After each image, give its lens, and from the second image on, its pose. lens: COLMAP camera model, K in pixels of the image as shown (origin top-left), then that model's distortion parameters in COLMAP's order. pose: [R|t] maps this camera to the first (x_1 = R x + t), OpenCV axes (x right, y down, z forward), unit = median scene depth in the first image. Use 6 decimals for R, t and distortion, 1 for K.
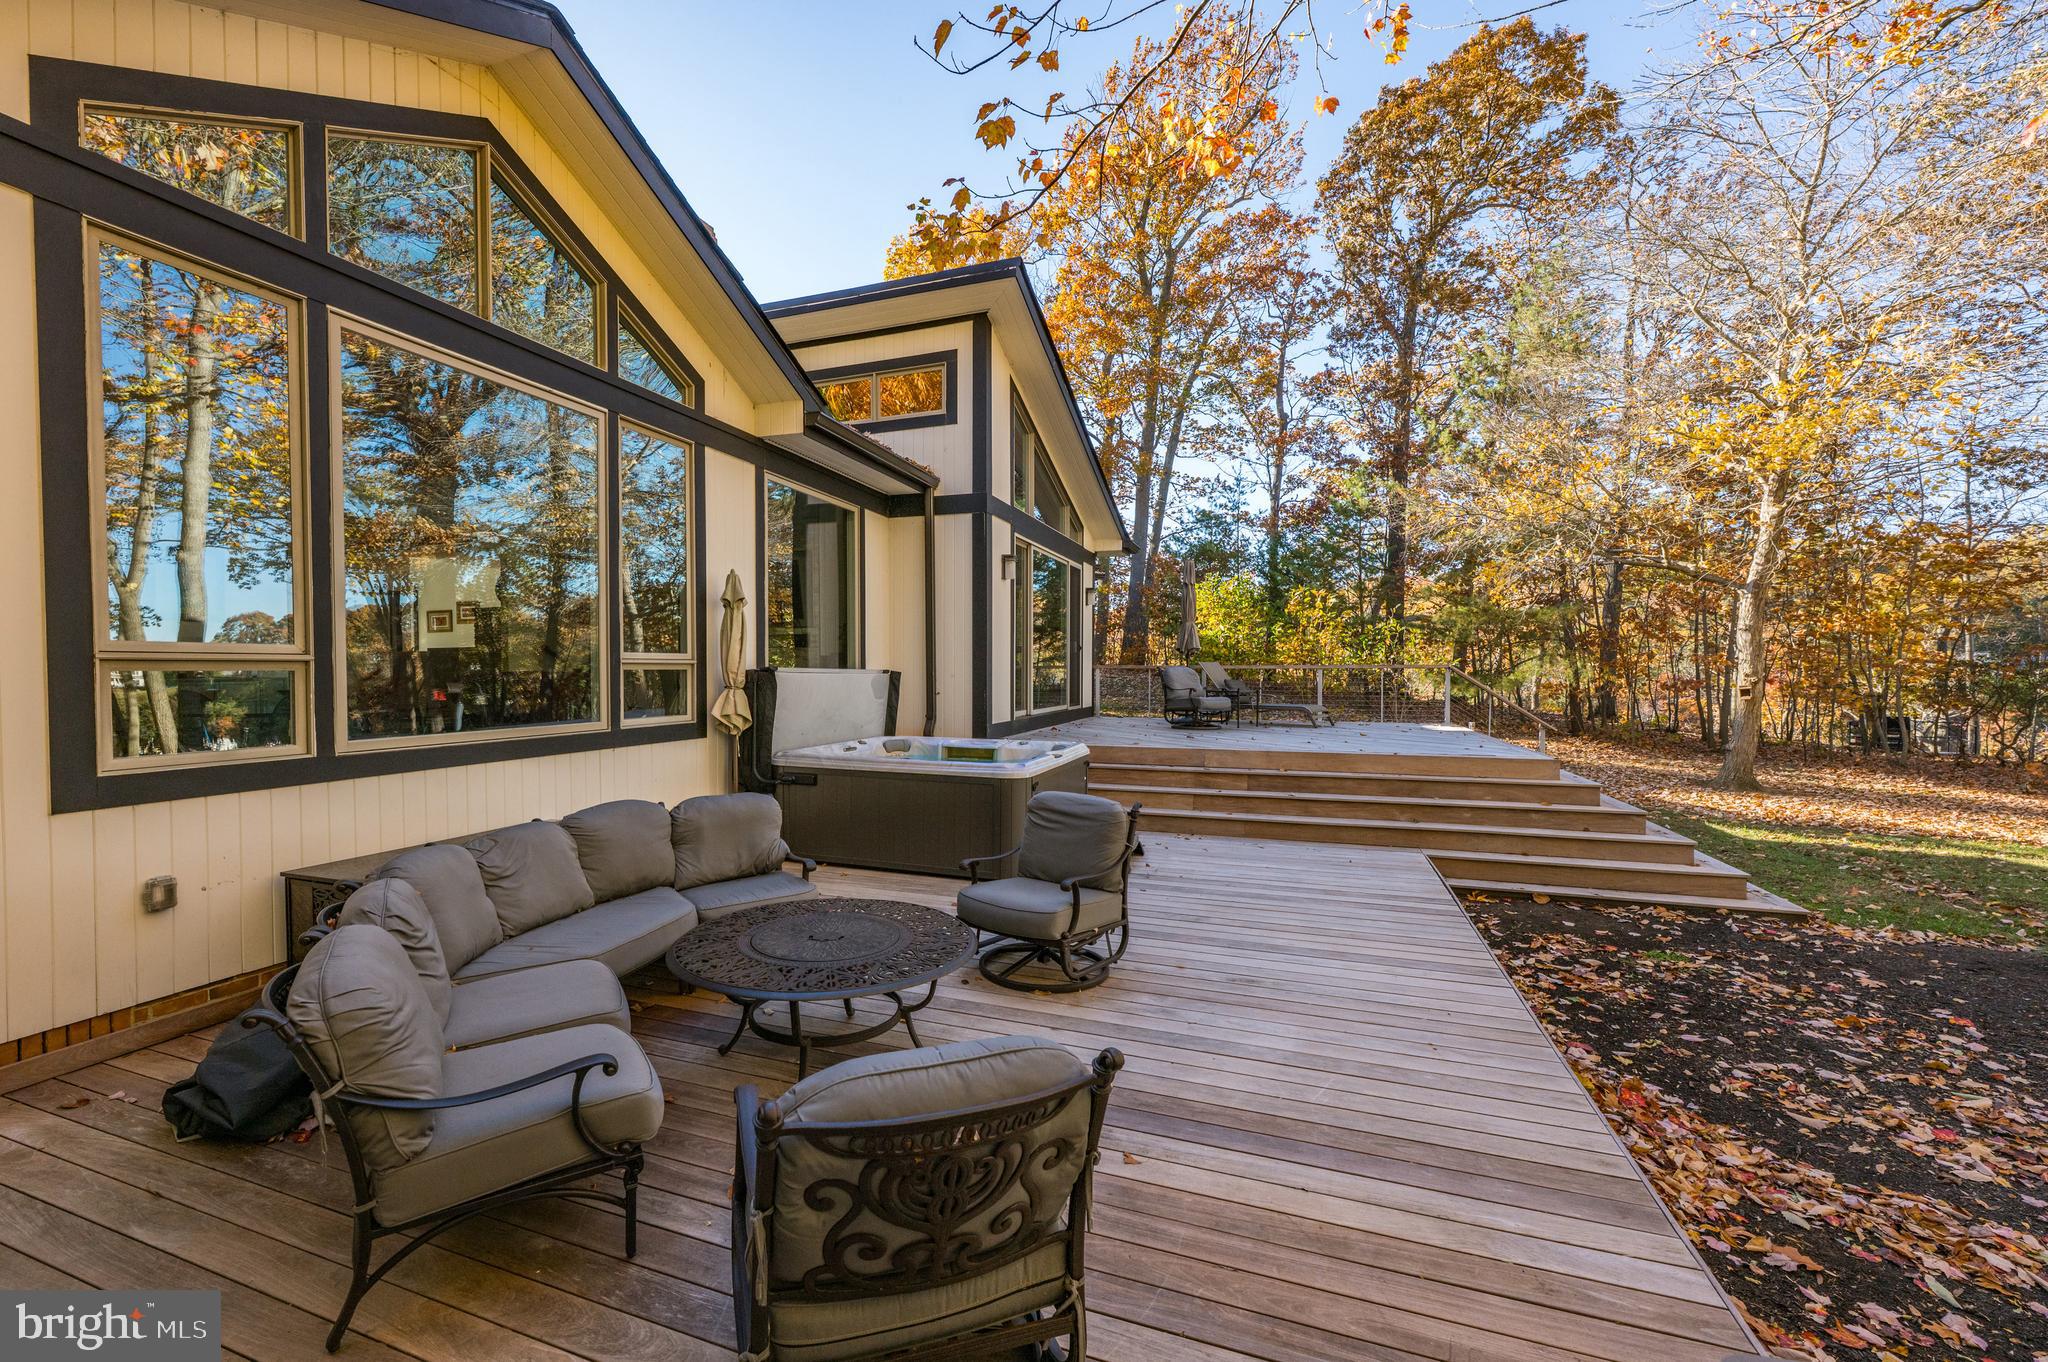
lens RADIAL K [[858.2, 0, 1028.9], [0, 858.2, 678.6], [0, 0, 1]] dist [-0.005362, -0.000284]
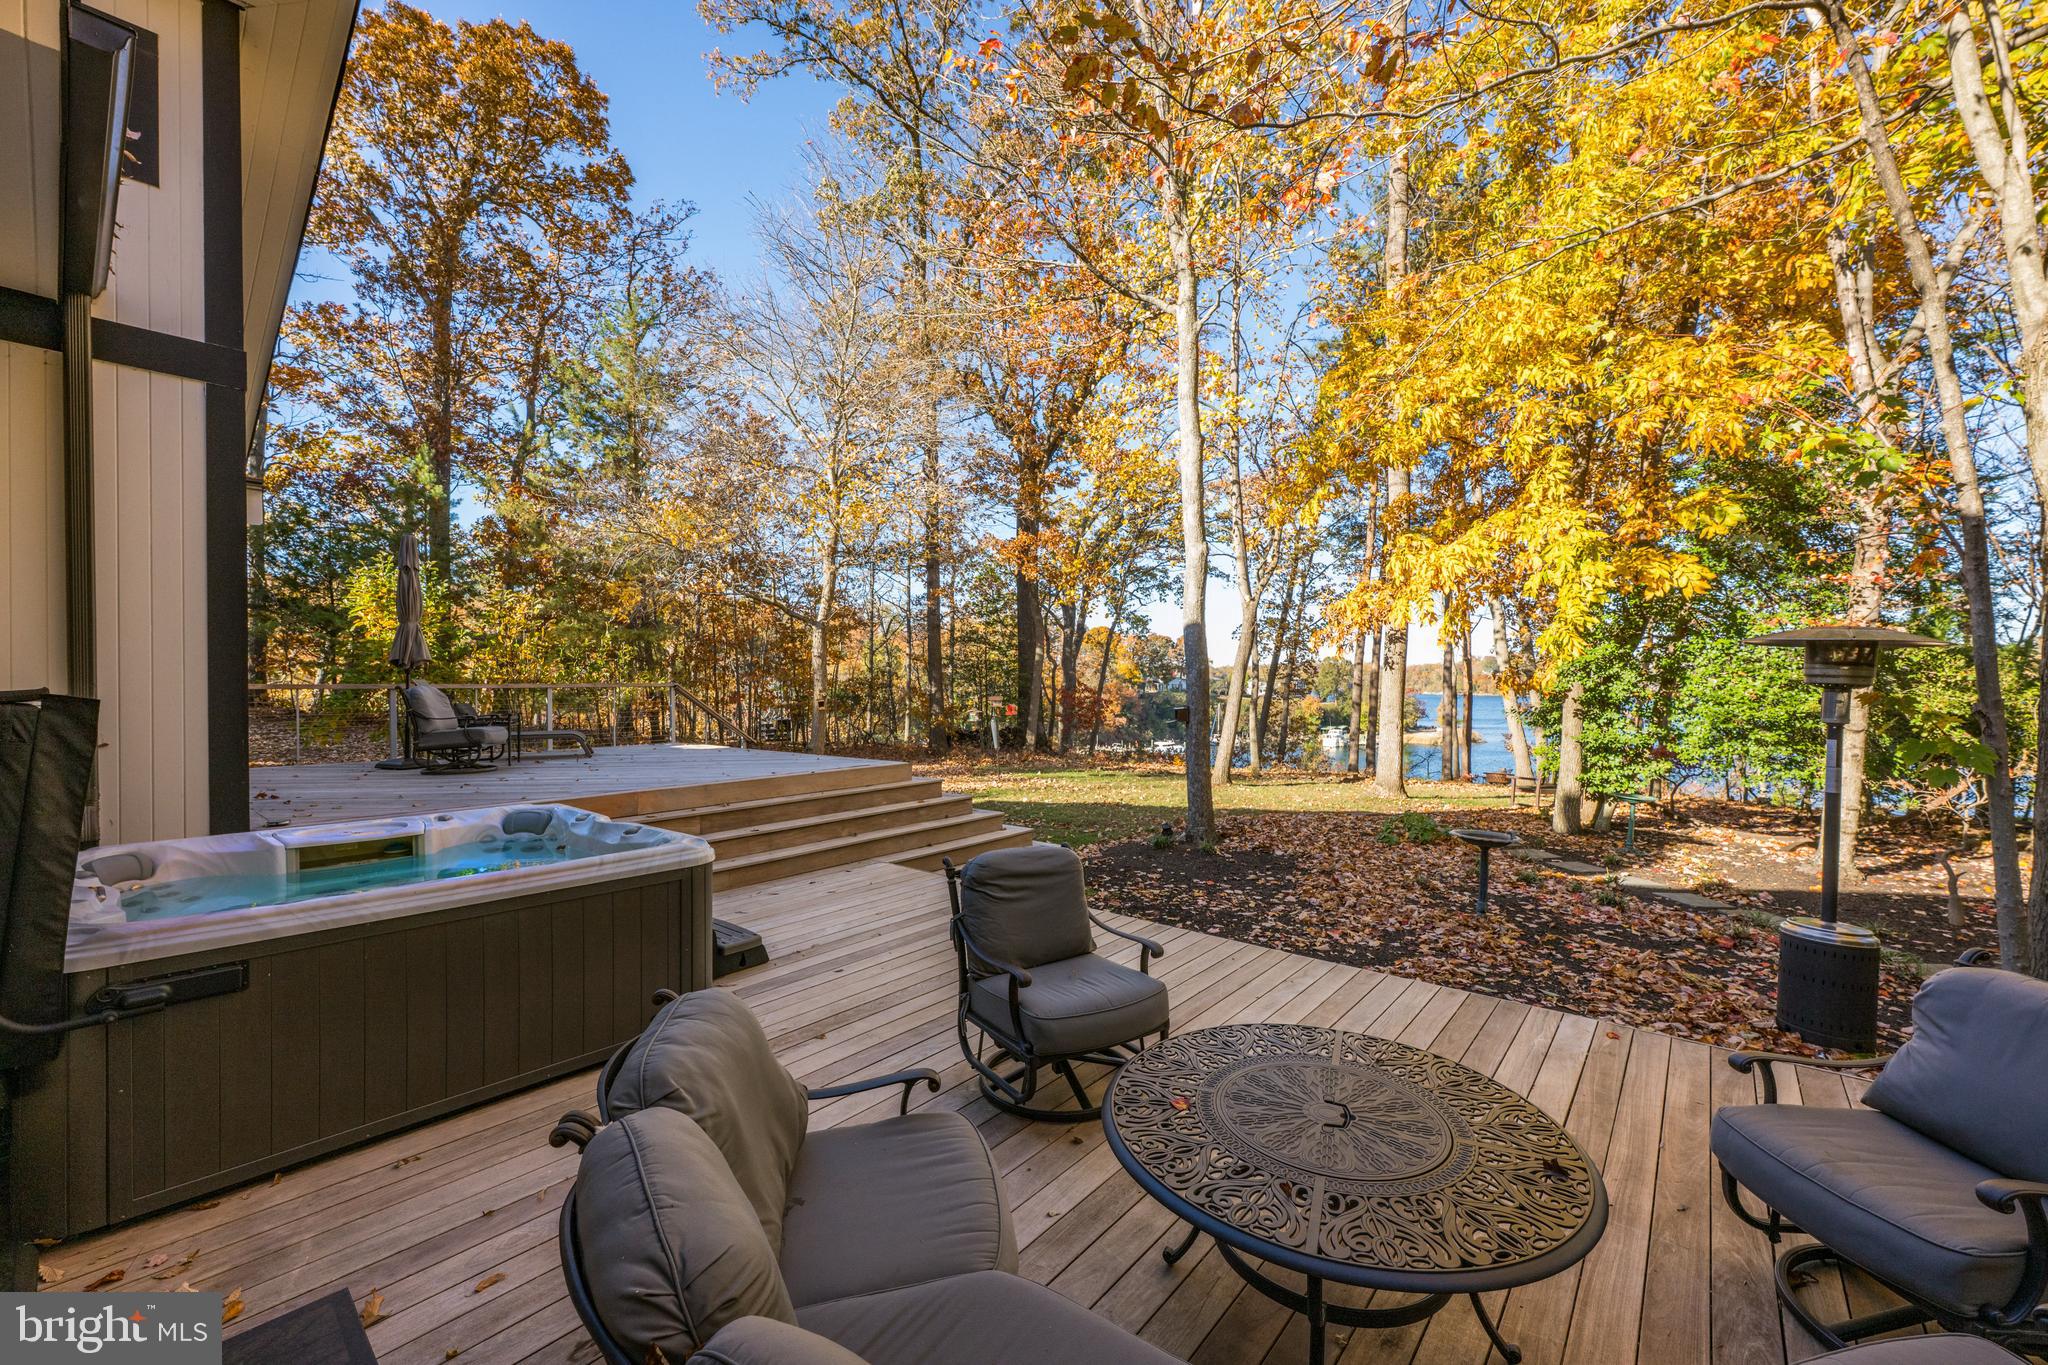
lens RADIAL K [[813.3, 0, 1034.8], [0, 813.3, 685.8], [0, 0, 1]] dist [-0.000178, 0.000205]
pose [[0.358160, -0.006362, 0.933639, -0.592106], [0.016137, 0.999870, 0.000622, -0.017368], [-0.933521, 0.014843, 0.358216, 0.671352]]
